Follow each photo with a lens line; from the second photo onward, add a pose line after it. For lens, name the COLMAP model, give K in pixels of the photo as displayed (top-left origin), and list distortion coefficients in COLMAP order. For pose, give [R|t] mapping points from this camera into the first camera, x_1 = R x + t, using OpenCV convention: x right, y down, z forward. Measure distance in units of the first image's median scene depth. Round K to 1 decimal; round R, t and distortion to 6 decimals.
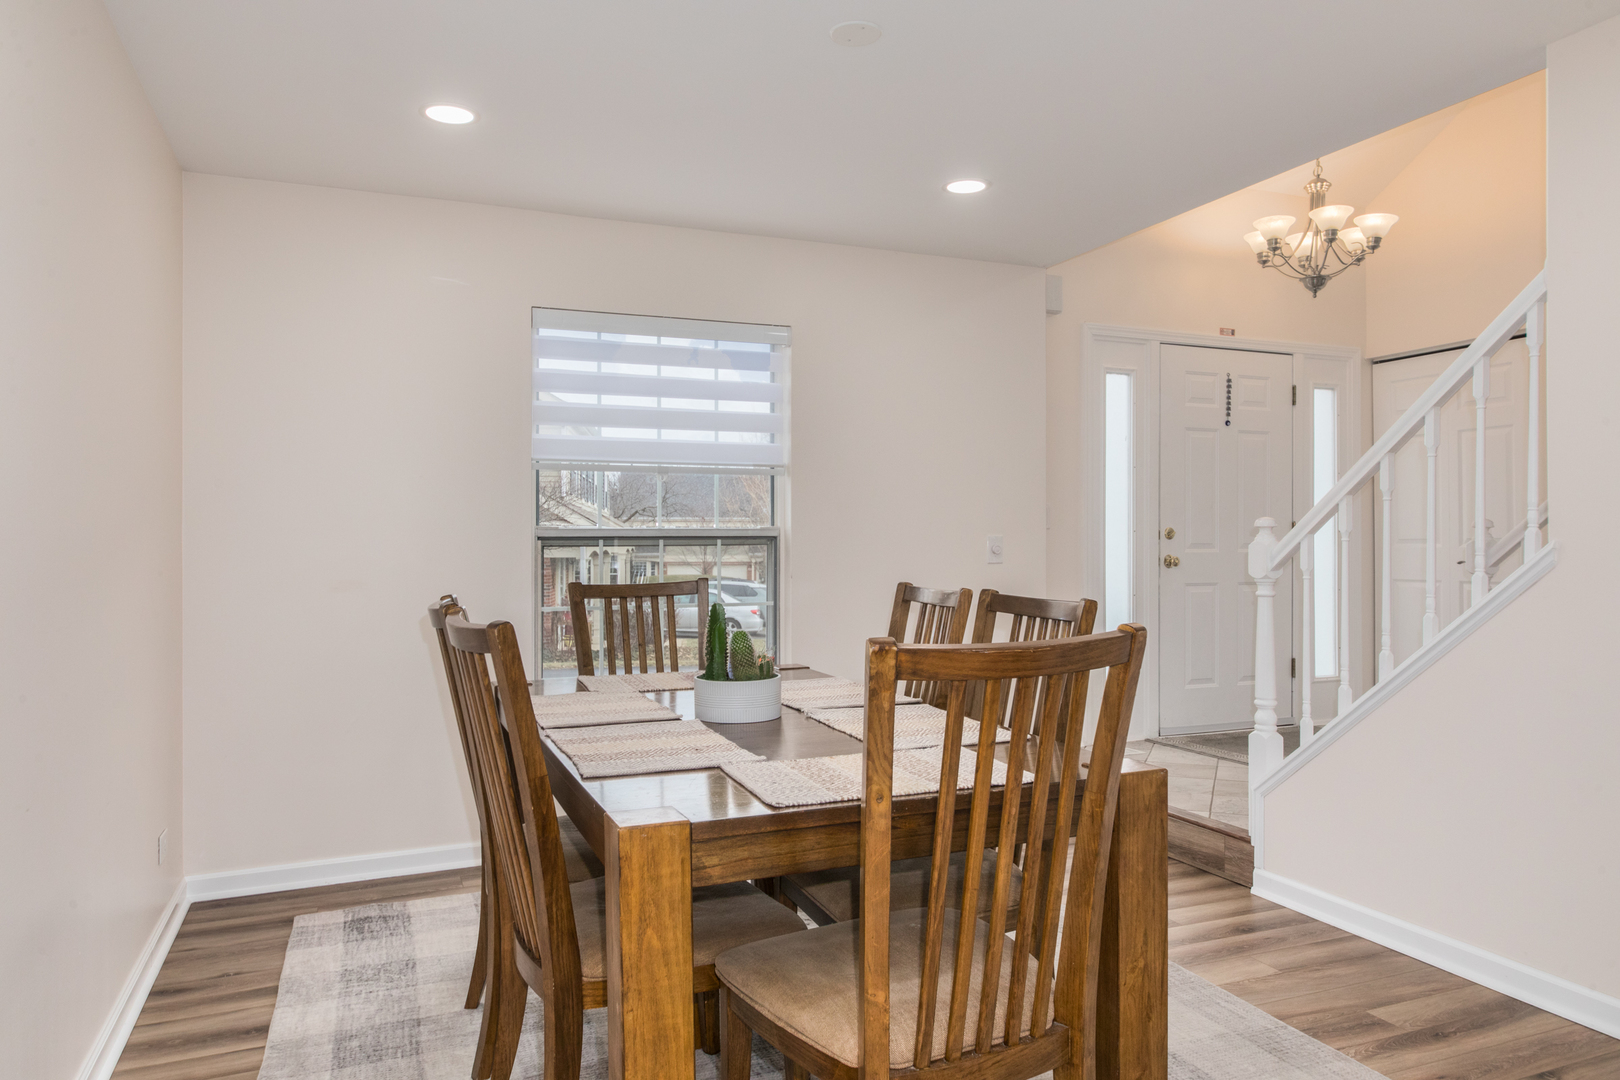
lens RADIAL K [[1109.3, 0, 810.0], [0, 1109.3, 540.0], [0, 0, 1]] dist [-0.004878, -0.000962]
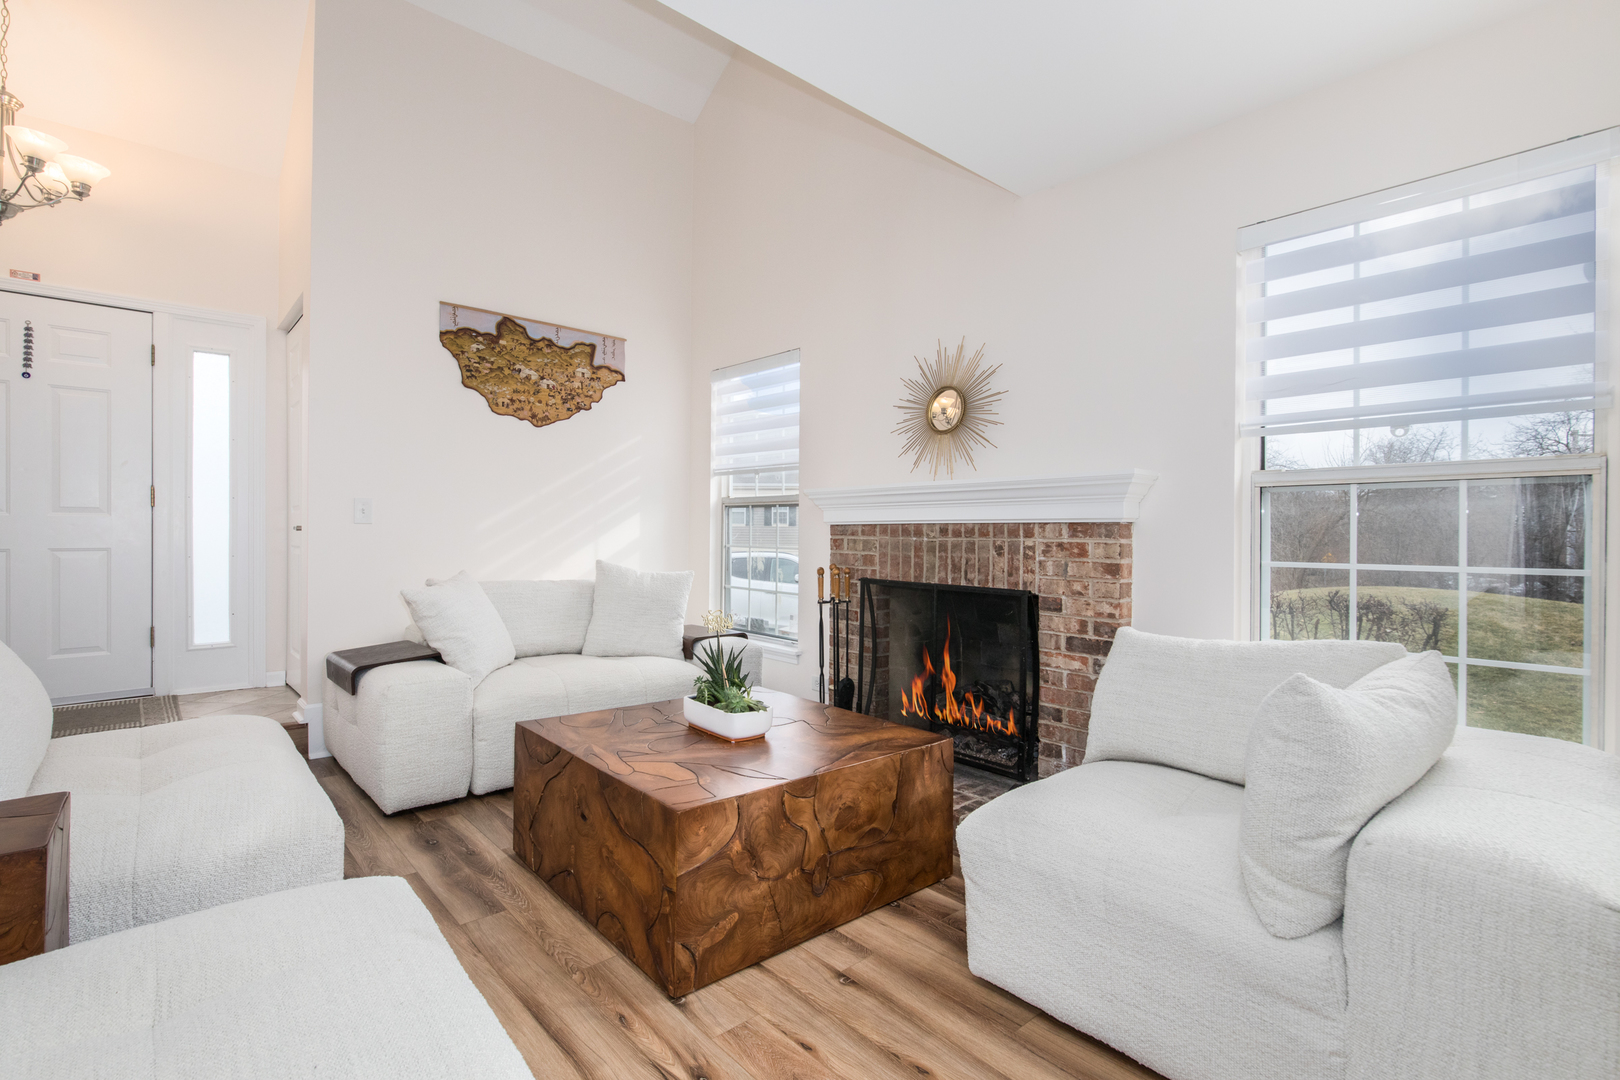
lens RADIAL K [[749.0, 0, 810.0], [0, 749.0, 540.0], [0, 0, 1]] dist [0.002447, 0.000381]
pose [[0.943565, -0.001973, 0.331181, 0.783070], [-0.002124, 0.999926, 0.012009, 0.022472], [-0.331180, -0.012034, 0.943491, 0.195086]]
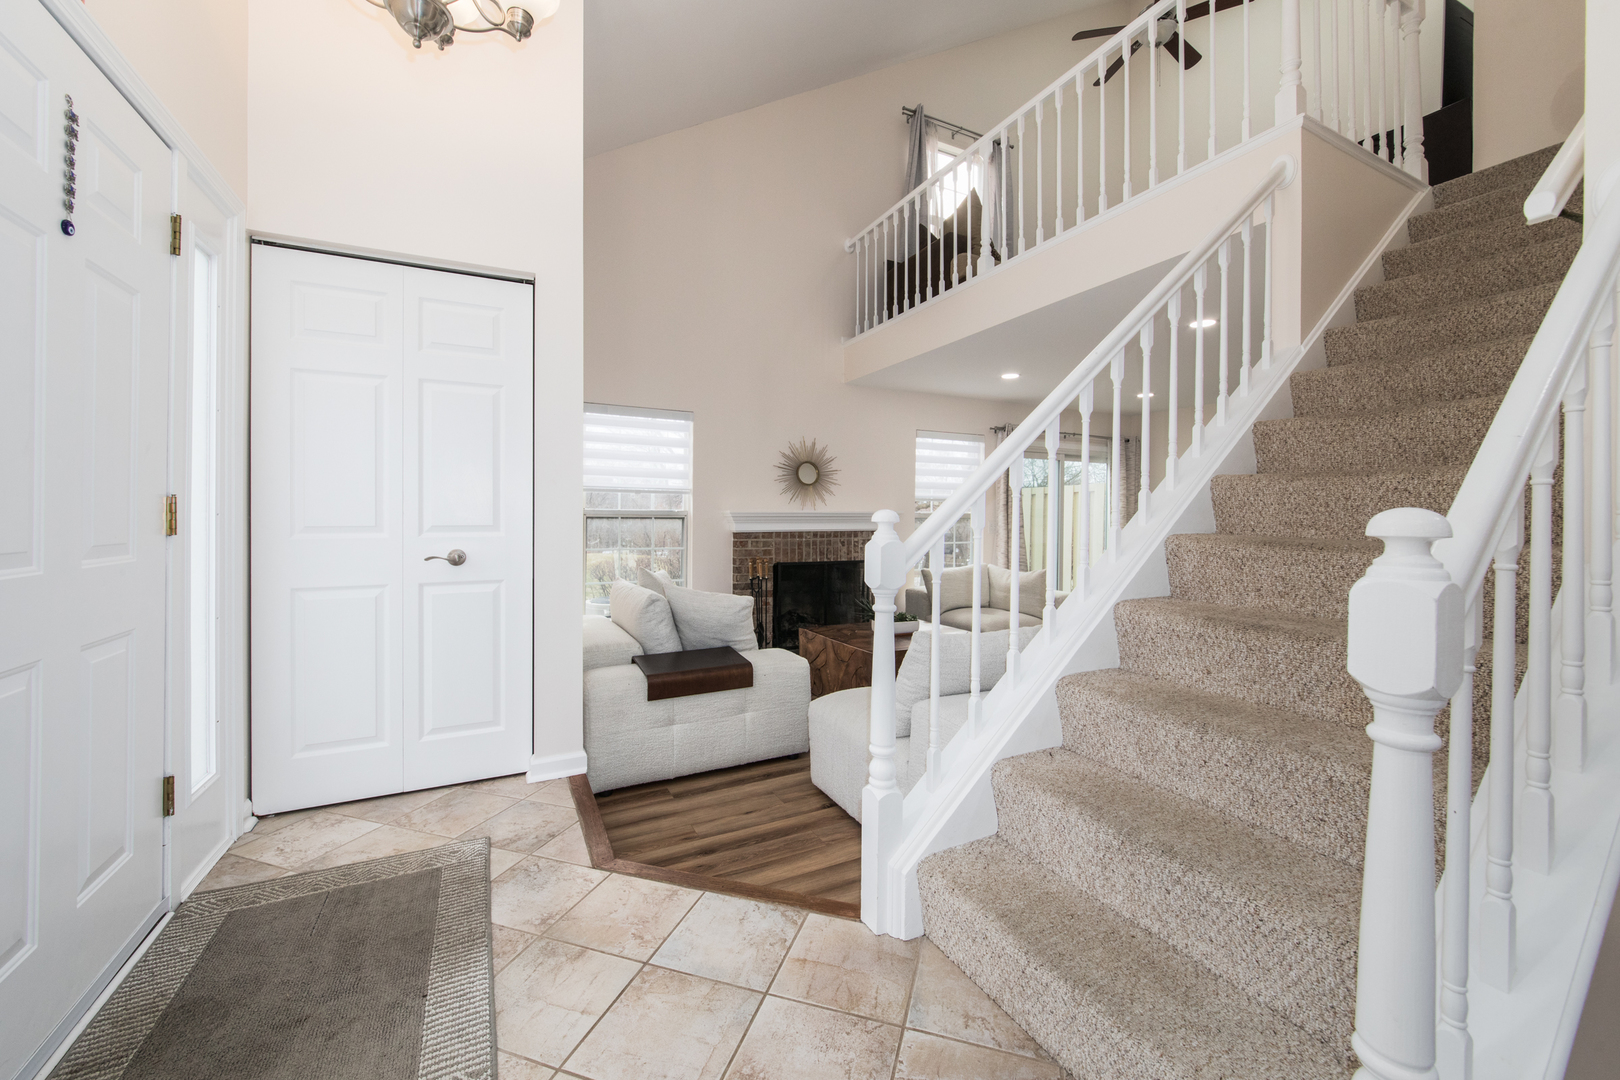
lens RADIAL K [[617.5, 0, 817.8], [0, 617.5, 516.4], [0, 0, 1]] dist [-0.009751, 0.000012]
pose [[-0.092907, -0.007262, 0.995648, 0.149624], [-0.005916, 0.999960, 0.006741, -0.011576], [-0.995657, -0.005264, -0.092946, 0.767115]]
